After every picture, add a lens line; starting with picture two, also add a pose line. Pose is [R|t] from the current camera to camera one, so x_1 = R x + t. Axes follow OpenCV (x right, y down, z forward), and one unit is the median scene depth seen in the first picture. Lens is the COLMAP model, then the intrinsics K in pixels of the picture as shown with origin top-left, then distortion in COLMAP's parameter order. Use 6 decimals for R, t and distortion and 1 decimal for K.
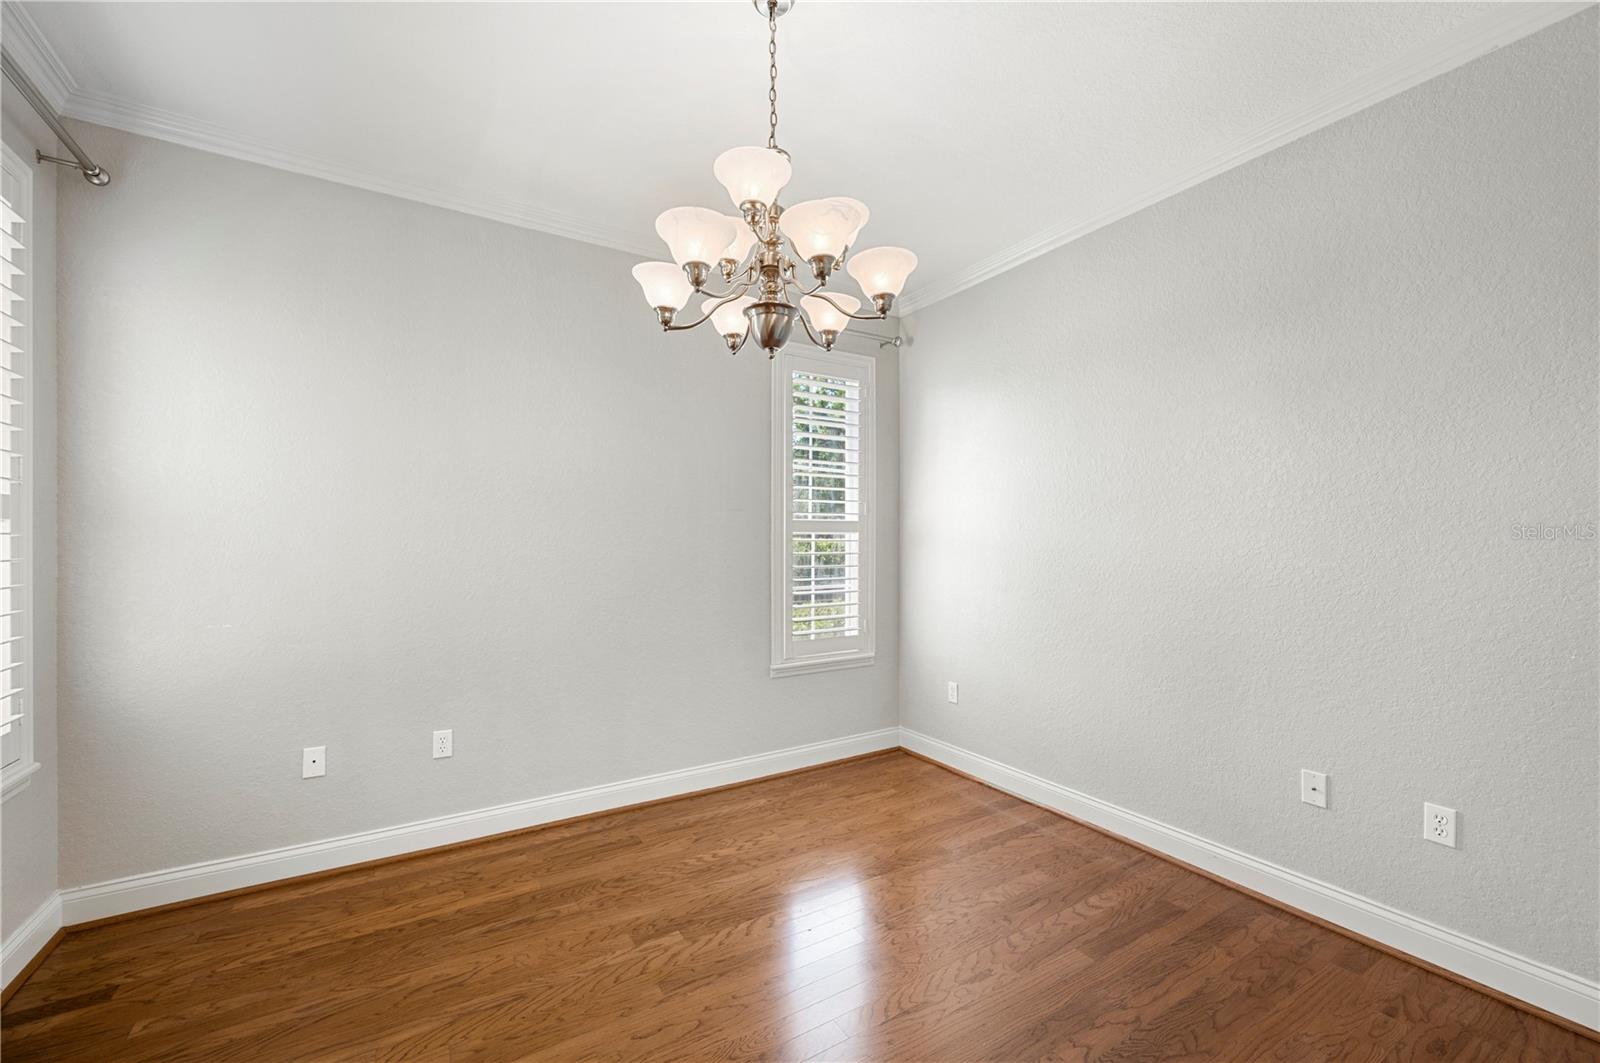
lens RADIAL K [[634.7, 0, 802.0], [0, 634.7, 537.8], [0, 0, 1]] dist [-0.001182, -0.000083]
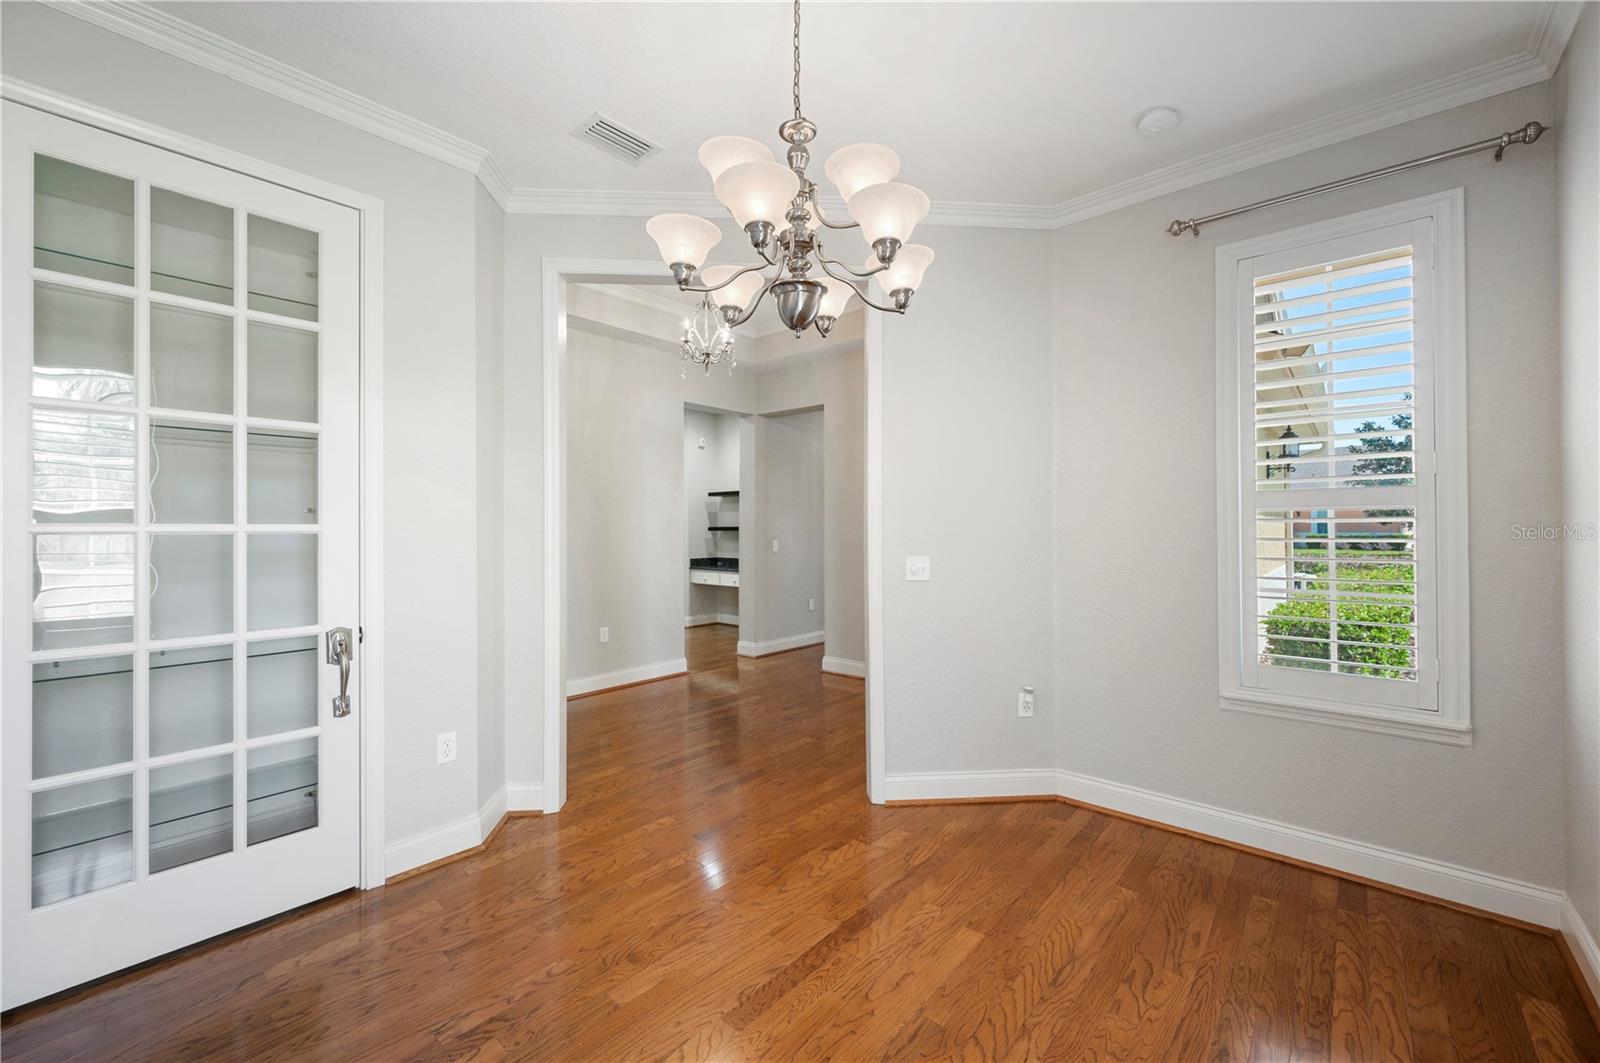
lens RADIAL K [[634.7, 0, 800.3], [0, 634.7, 528.5], [0, 0, 1]] dist [-0.001182, -0.000083]
pose [[-0.959365, 0.004715, -0.282130, 0.196757], [0.006810, 0.999956, -0.006449, 0.013550], [0.282087, -0.008108, -0.959355, 1.683928]]
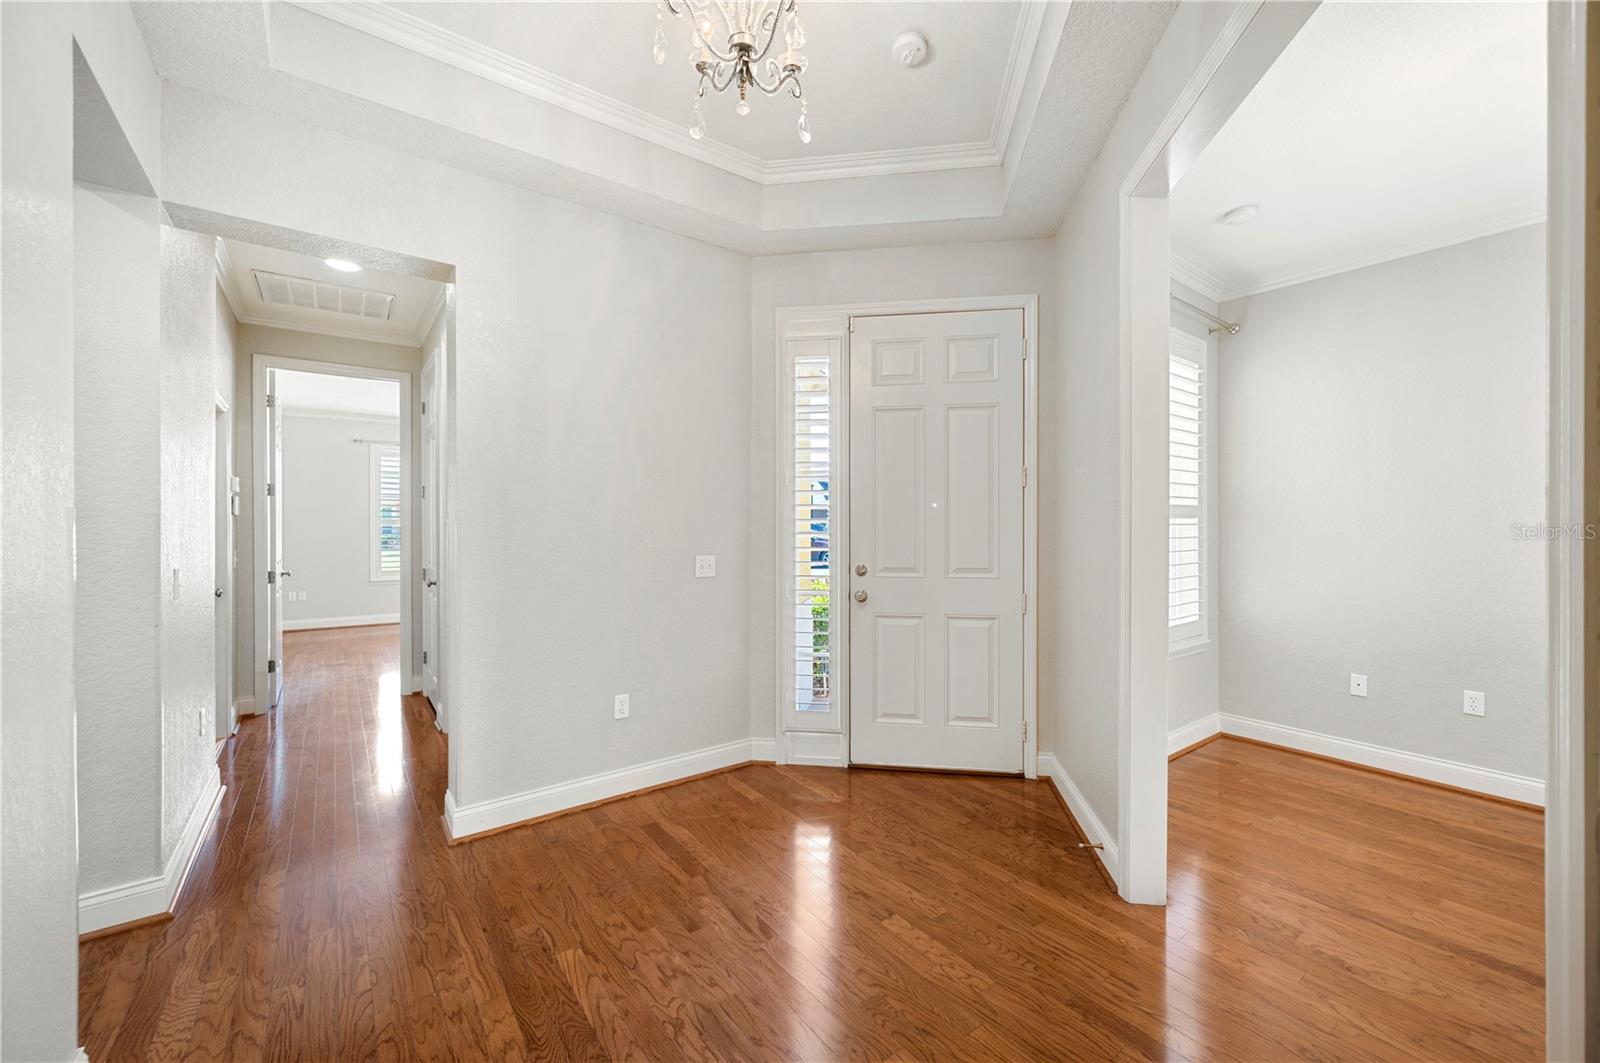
lens RADIAL K [[634.7, 0, 801.7], [0, 634.7, 529.3], [0, 0, 1]] dist [-0.001182, -0.000083]
pose [[0.076169, 0.000277, -0.997095, 0.662838], [0.004159, 0.999991, 0.000595, 0.001807], [0.997086, -0.004192, 0.076167, -0.416745]]
